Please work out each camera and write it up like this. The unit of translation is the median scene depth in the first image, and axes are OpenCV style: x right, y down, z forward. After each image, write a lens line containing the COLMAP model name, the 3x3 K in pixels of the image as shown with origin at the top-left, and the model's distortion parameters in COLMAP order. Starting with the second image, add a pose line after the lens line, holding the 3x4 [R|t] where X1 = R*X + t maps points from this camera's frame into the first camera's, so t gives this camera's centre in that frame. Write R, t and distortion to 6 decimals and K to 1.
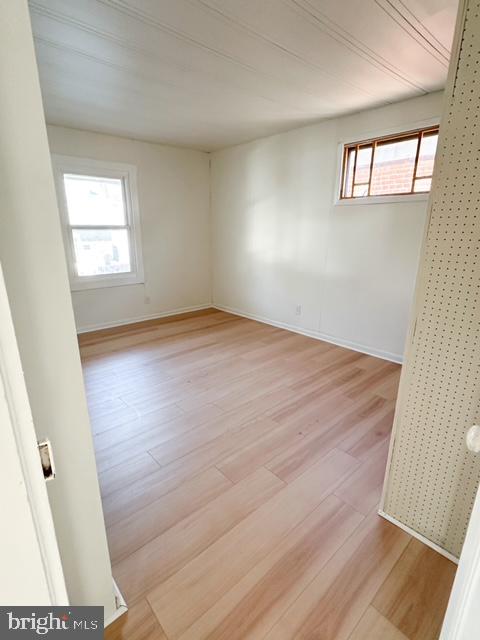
lens RADIAL K [[316.6, 0, 240.0], [0, 316.6, 320.0], [0, 0, 1]] dist [-0.000315, 0.000545]
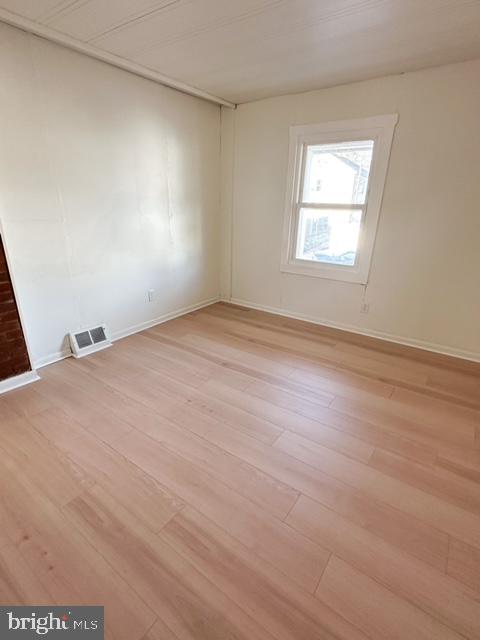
lens RADIAL K [[321.7, 0, 239.5], [0, 321.7, 315.2], [0, 0, 1]] dist [0.003195, -0.000001]
pose [[0.216336, 0.327688, -0.919684, 0.387621], [-0.300968, 0.918500, 0.256470, -0.176925], [0.928772, 0.221312, 0.297328, 0.598385]]
